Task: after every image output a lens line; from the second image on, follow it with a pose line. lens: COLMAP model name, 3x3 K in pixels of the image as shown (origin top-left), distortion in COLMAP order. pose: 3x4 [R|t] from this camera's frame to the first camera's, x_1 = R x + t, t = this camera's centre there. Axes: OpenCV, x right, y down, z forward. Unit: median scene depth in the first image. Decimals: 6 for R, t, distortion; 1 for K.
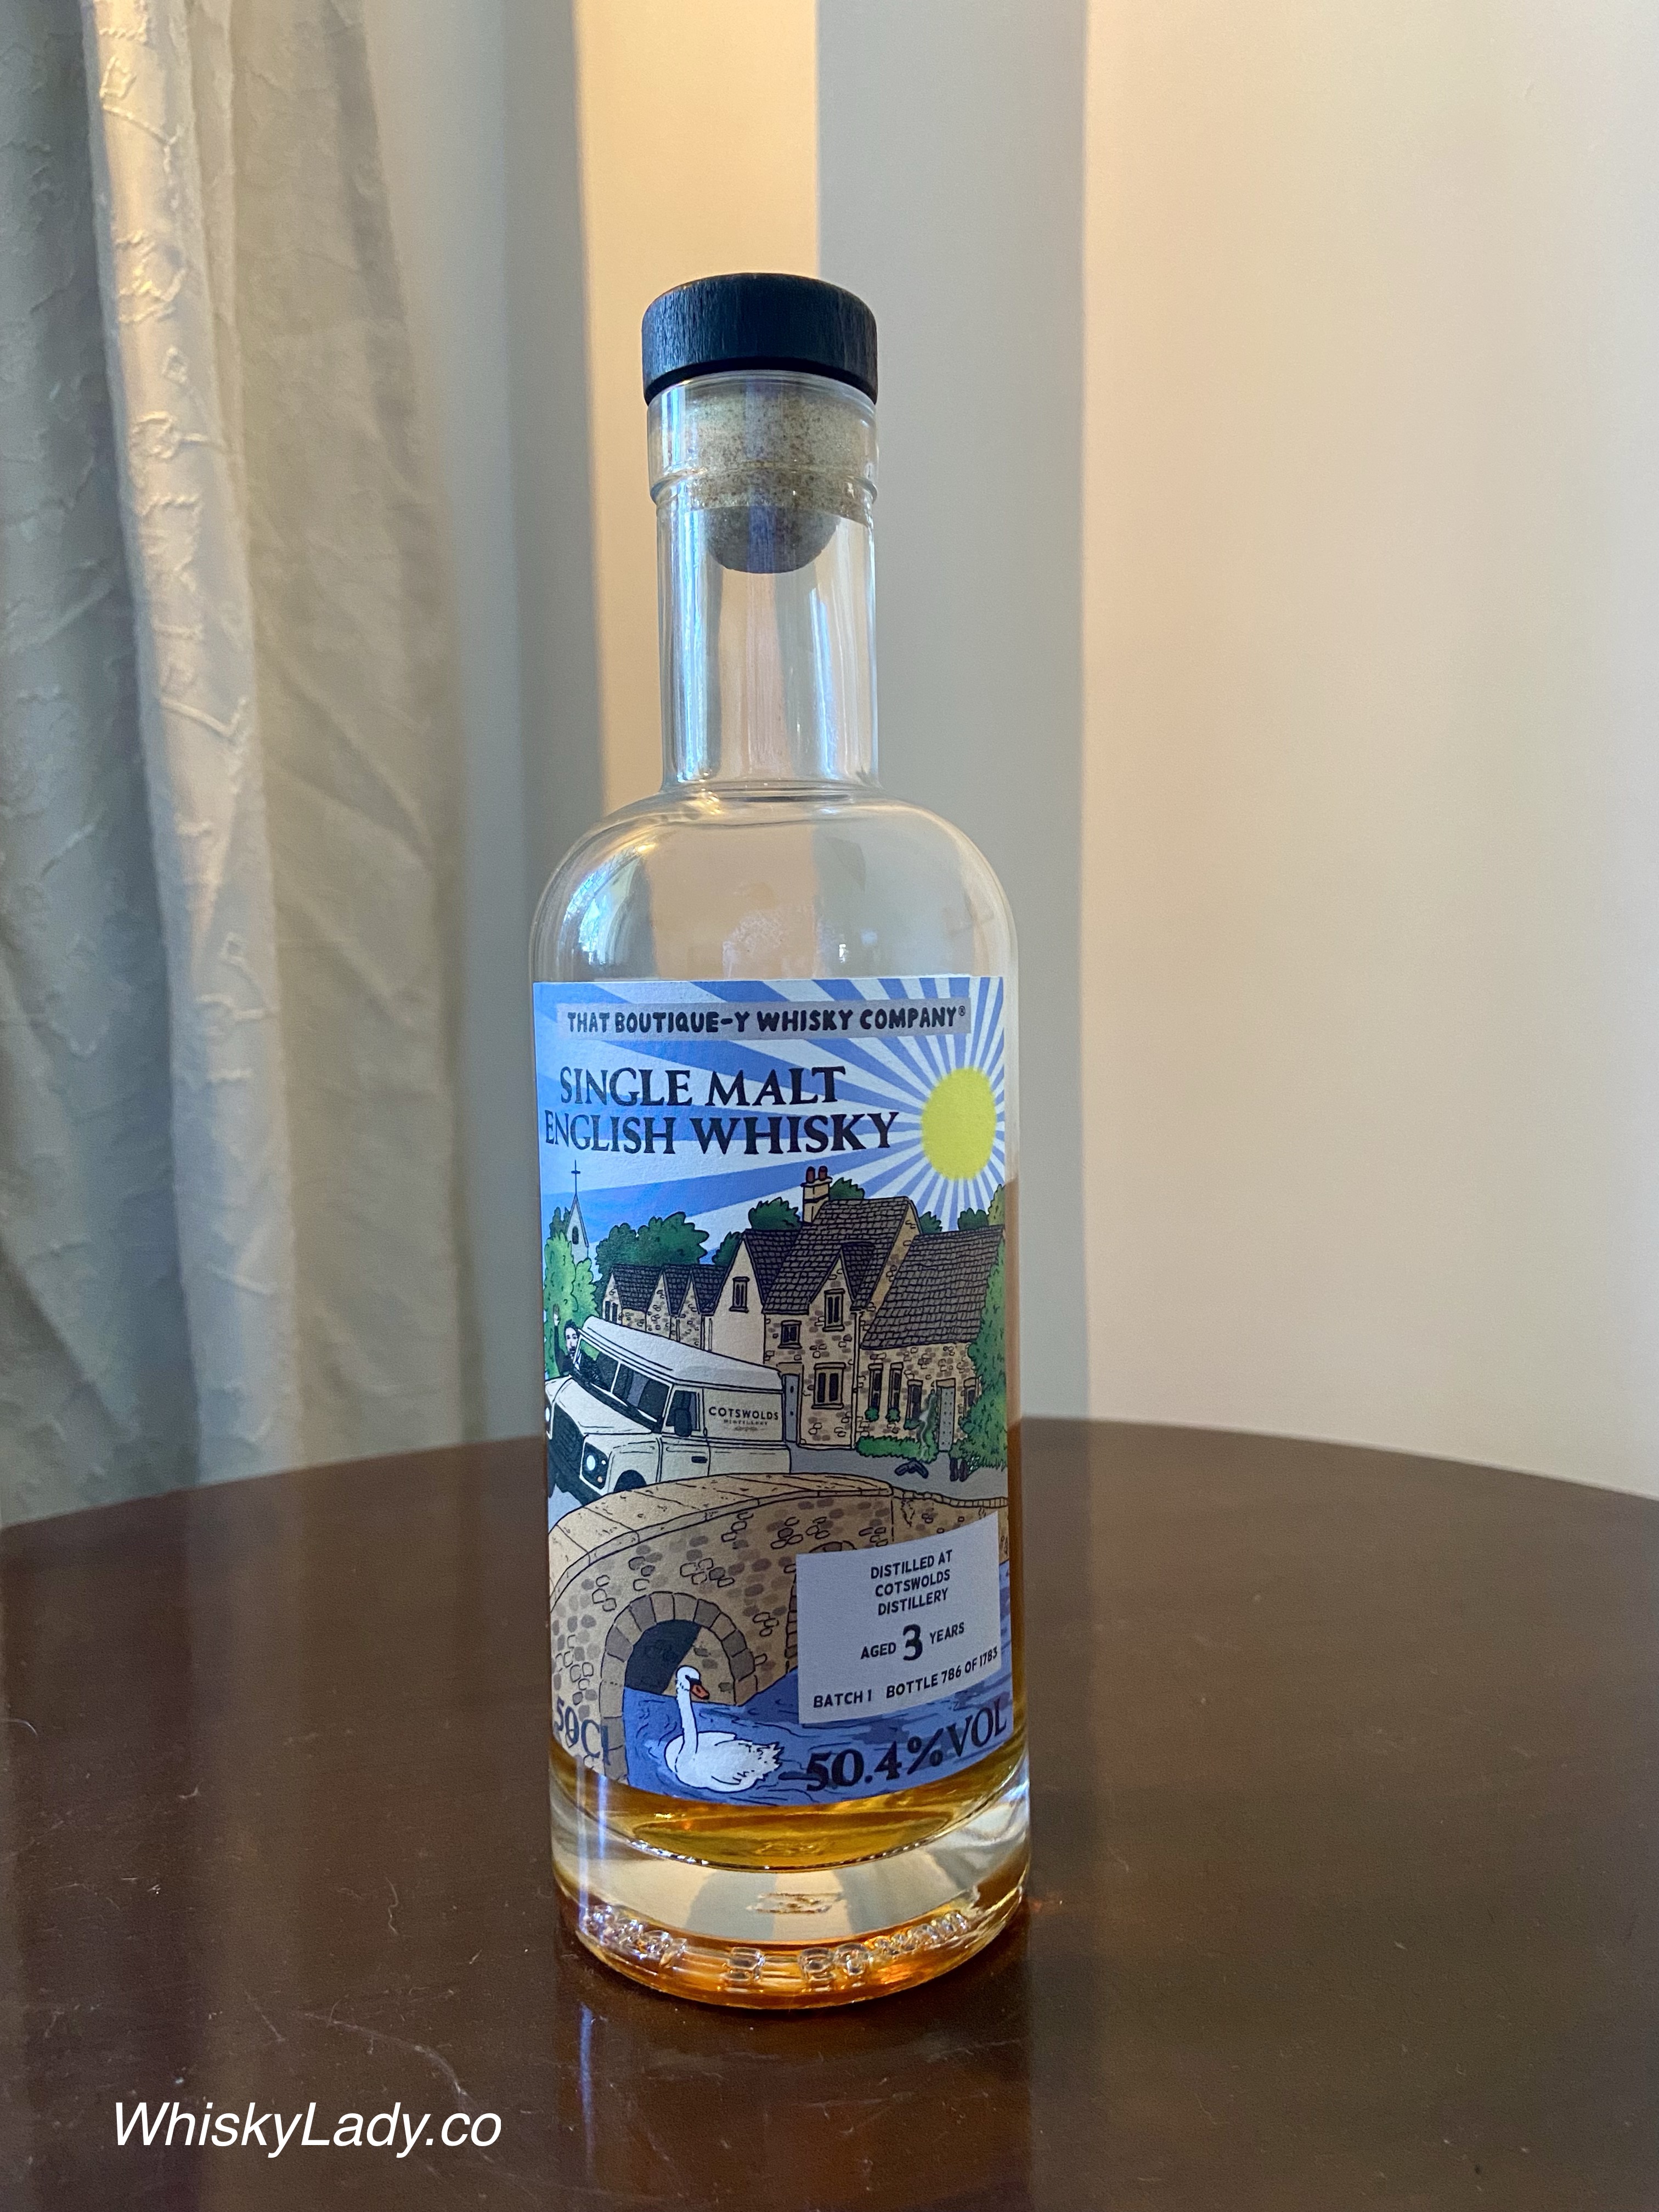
lens RADIAL K [[1670.9, 0, 827.6], [0, 1670.9, 1107.3], [0, 0, 1]] dist [0.047646, -0.083954]
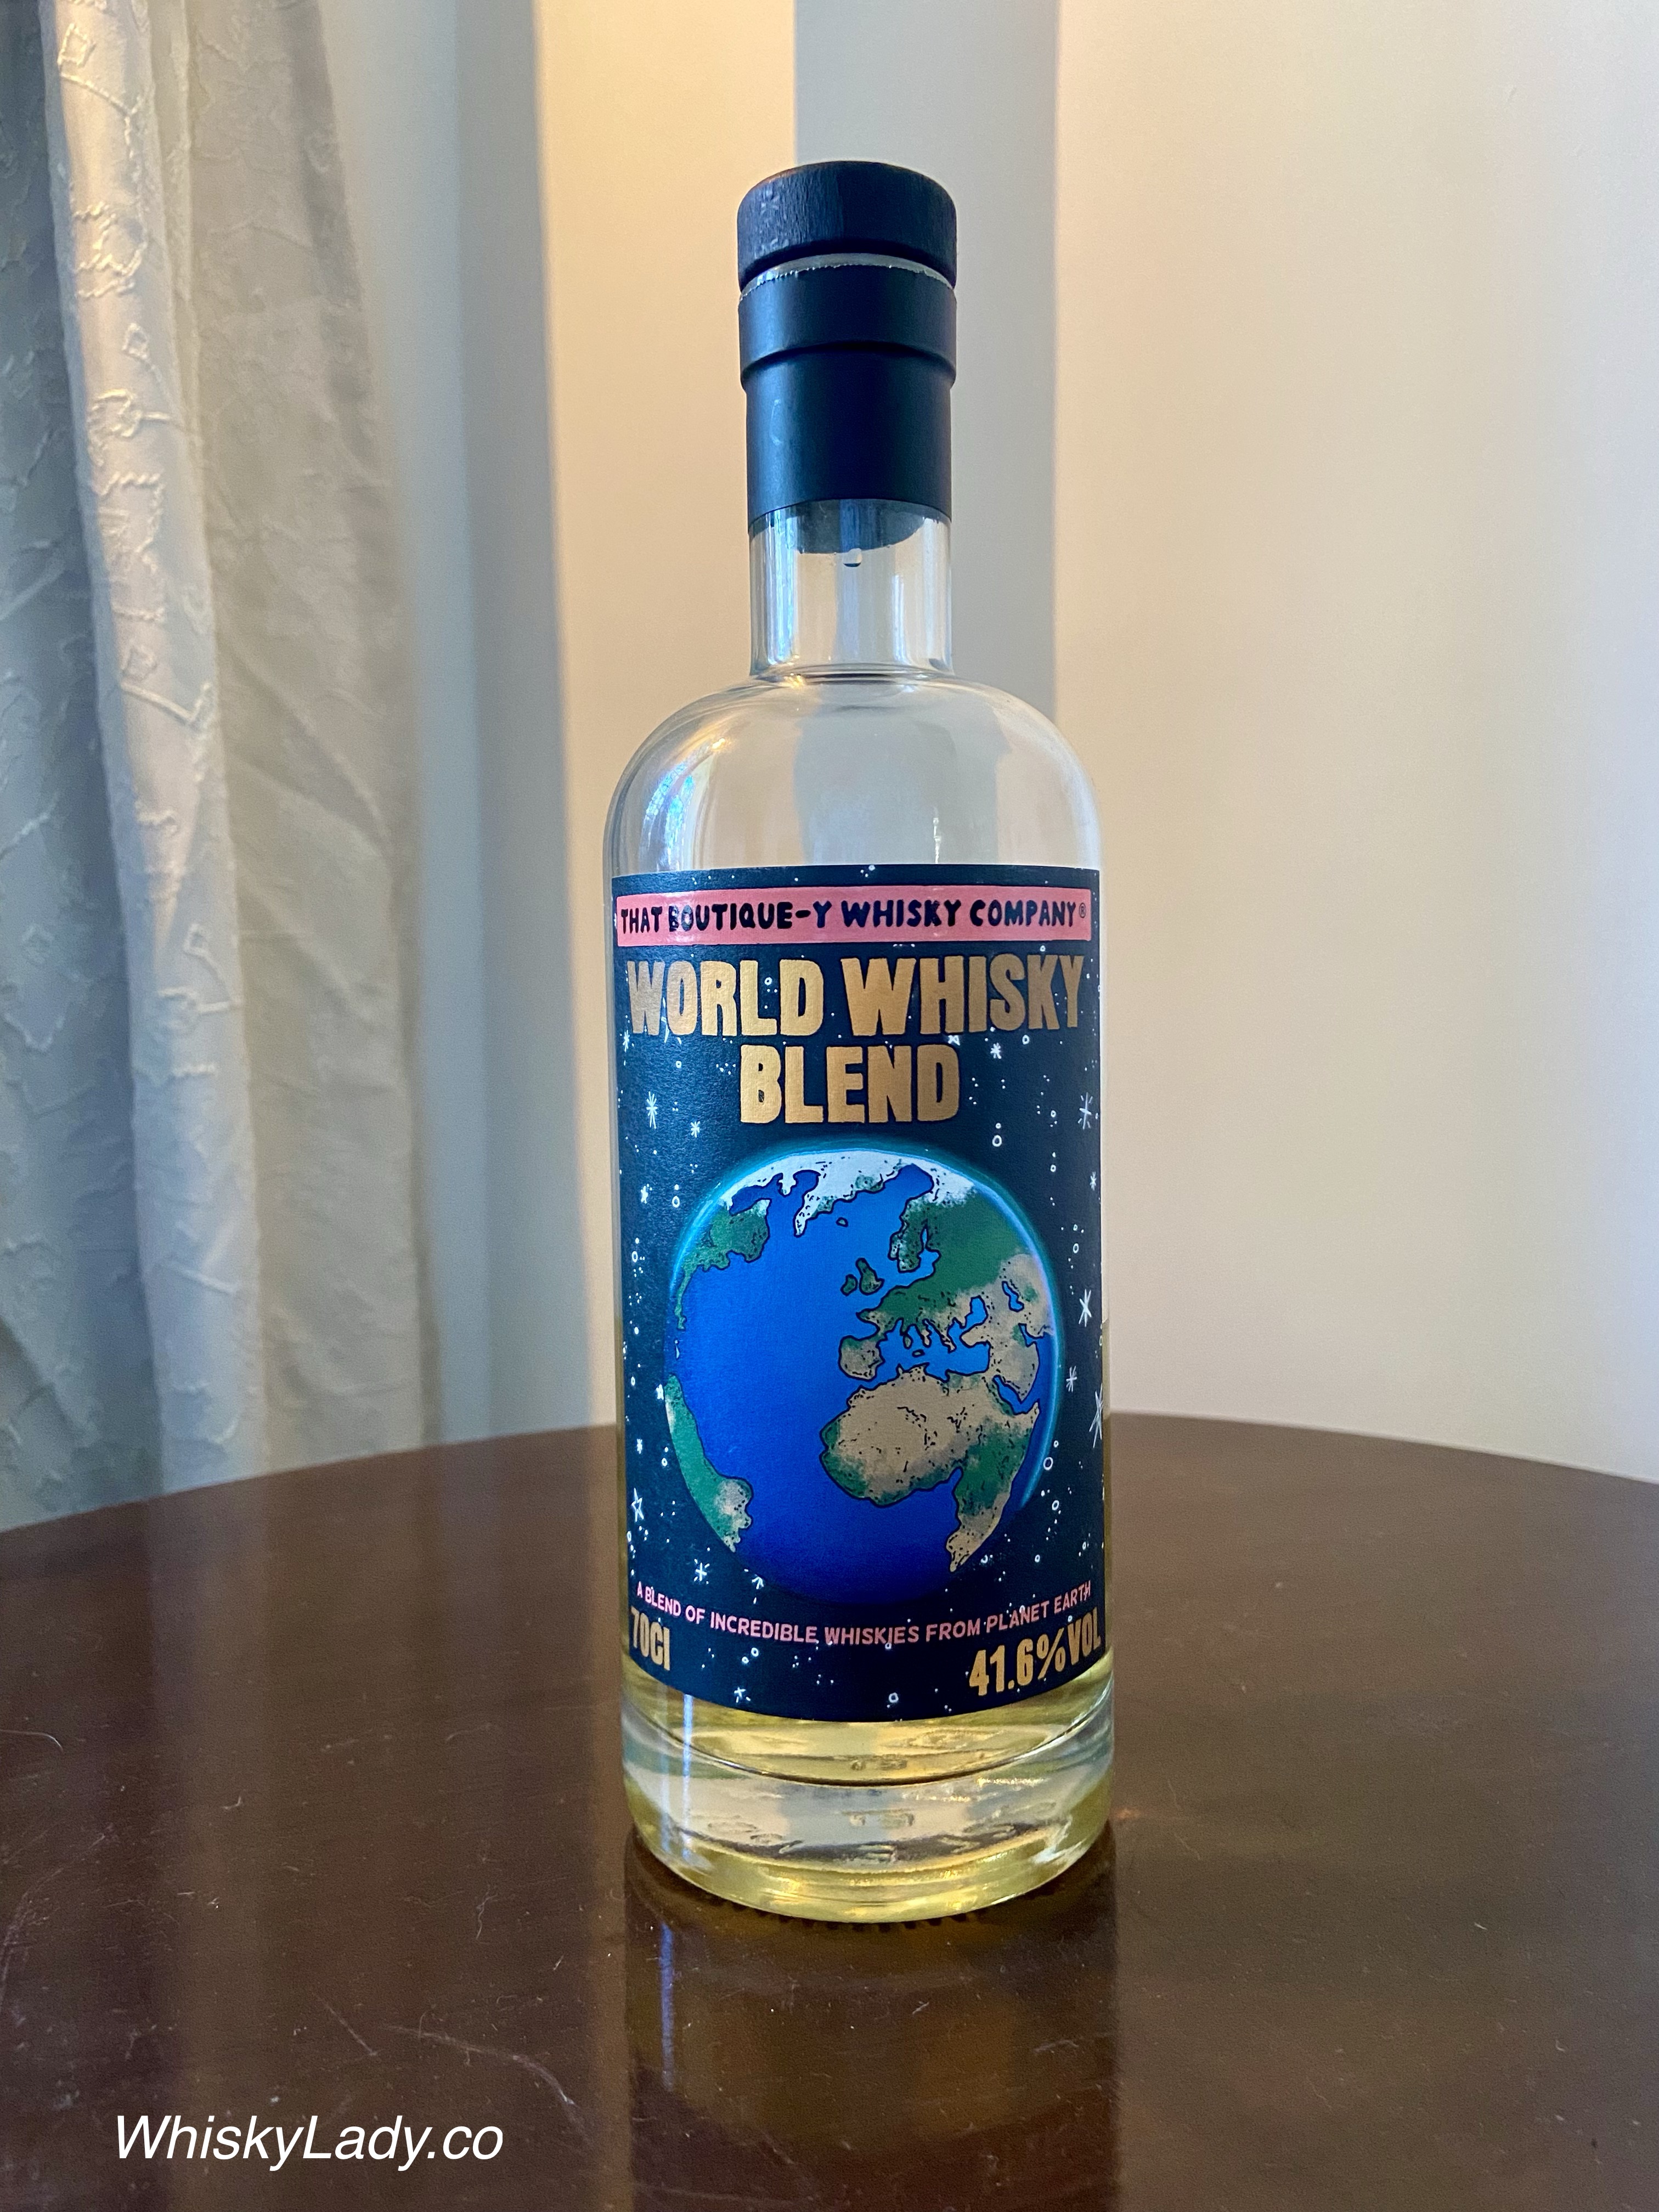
lens RADIAL K [[1678.8, 0, 823.0], [0, 1678.8, 1106.0], [0, 0, 1]] dist [0.037697, -0.070369]
pose [[0.998824, -0.003913, 0.048330, -0.037523], [0.003748, 0.999987, 0.003508, 0.000106], [-0.048343, -0.003323, 0.998825, 0.002721]]
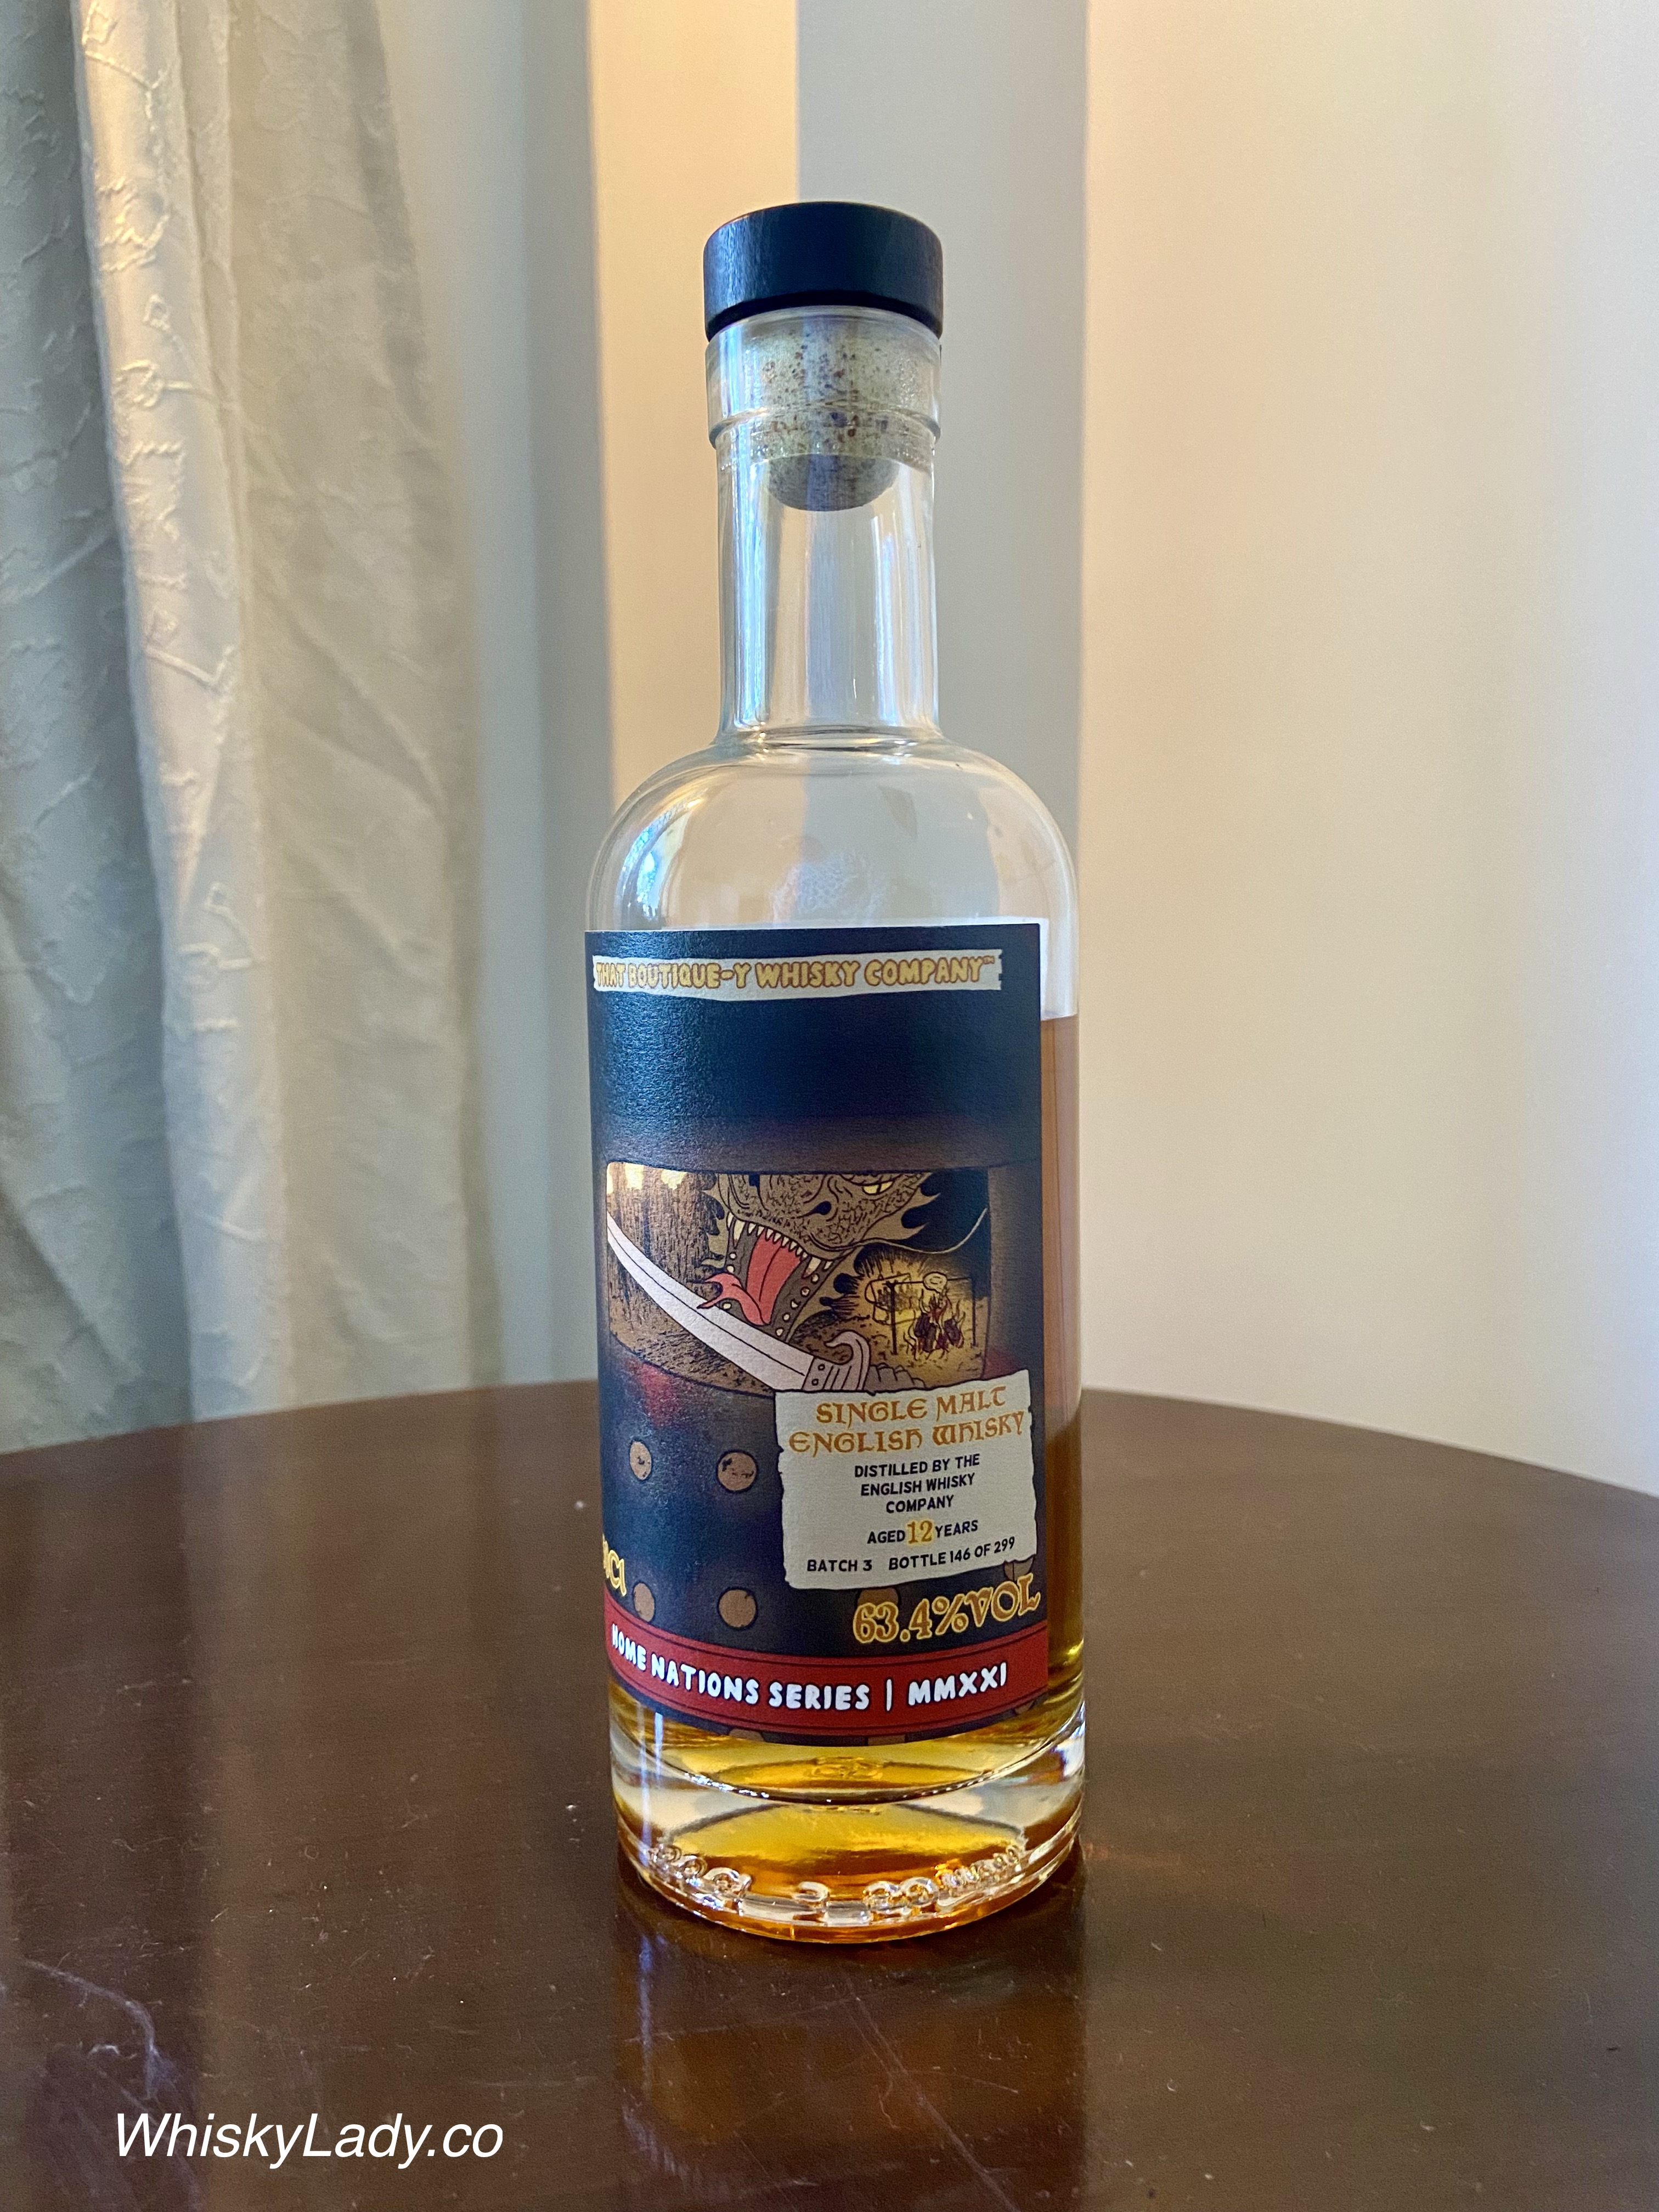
lens RADIAL K [[1670.9, 0, 827.6], [0, 1670.9, 1107.3], [0, 0, 1]] dist [0.047646, -0.083954]
pose [[0.997615, 0.011465, -0.068069, 0.079236], [-0.009506, 0.999533, 0.029031, -0.001894], [0.068370, -0.028315, 0.997258, 0.016948]]
